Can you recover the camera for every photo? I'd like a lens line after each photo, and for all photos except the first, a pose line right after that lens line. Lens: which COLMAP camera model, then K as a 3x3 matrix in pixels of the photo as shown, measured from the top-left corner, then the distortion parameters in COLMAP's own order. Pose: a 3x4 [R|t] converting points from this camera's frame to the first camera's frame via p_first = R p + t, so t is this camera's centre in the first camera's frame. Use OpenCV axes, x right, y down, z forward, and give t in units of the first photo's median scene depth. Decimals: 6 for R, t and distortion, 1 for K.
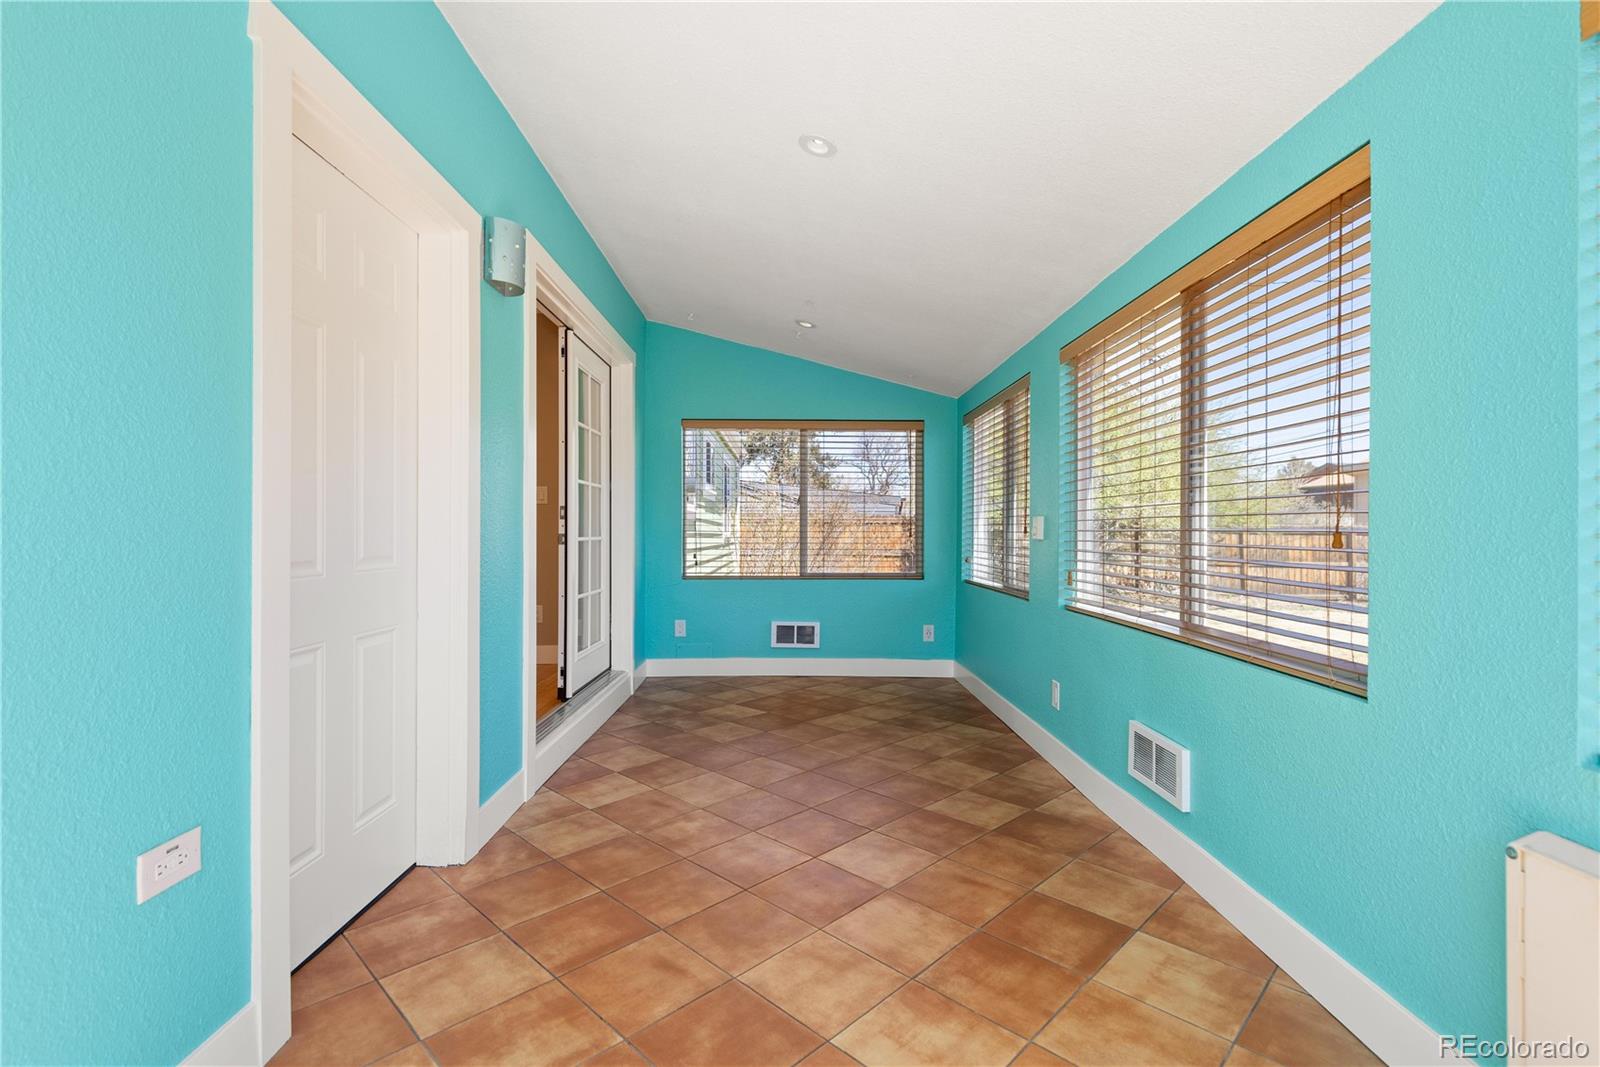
lens RADIAL K [[729.9, 0, 806.3], [0, 729.9, 531.3], [0, 0, 1]] dist [0.013807, -0.002878]
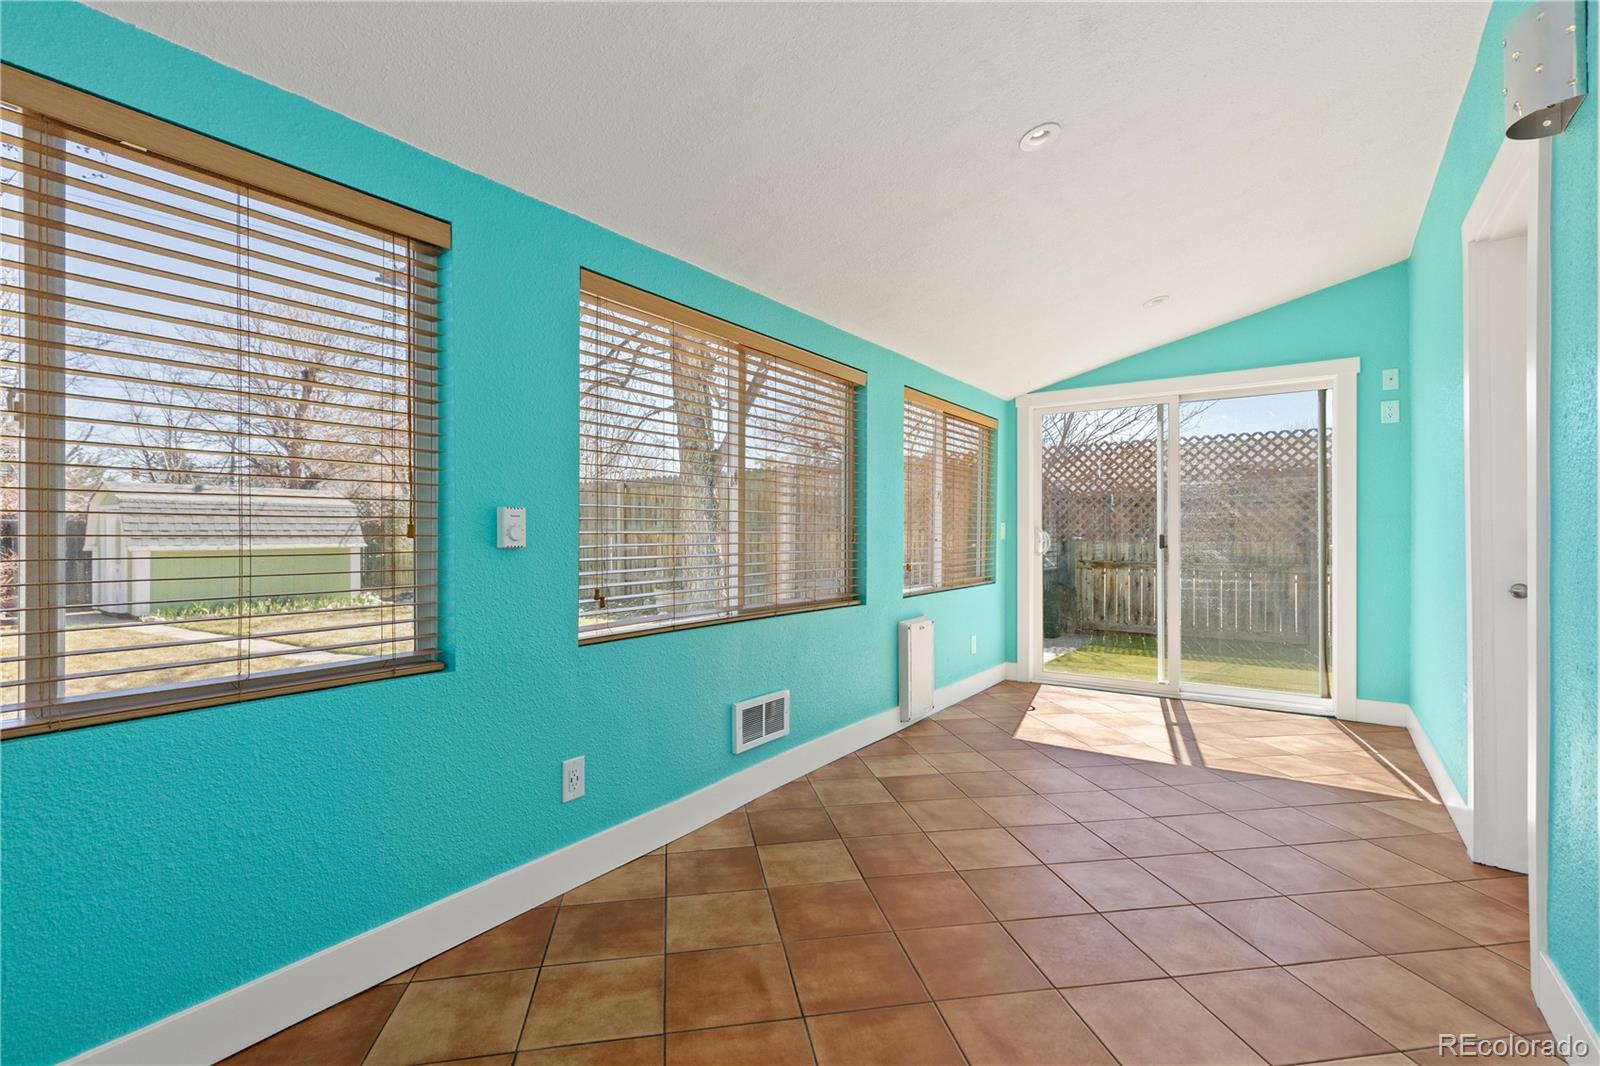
lens RADIAL K [[729.9, 0, 805.1], [0, 729.9, 532.2], [0, 0, 1]] dist [0.013807, -0.002878]
pose [[-0.810351, -0.003483, 0.585934, -0.250863], [-0.003119, 0.999994, 0.001630, -0.000915], [-0.585936, -0.000507, -0.810357, 1.645917]]
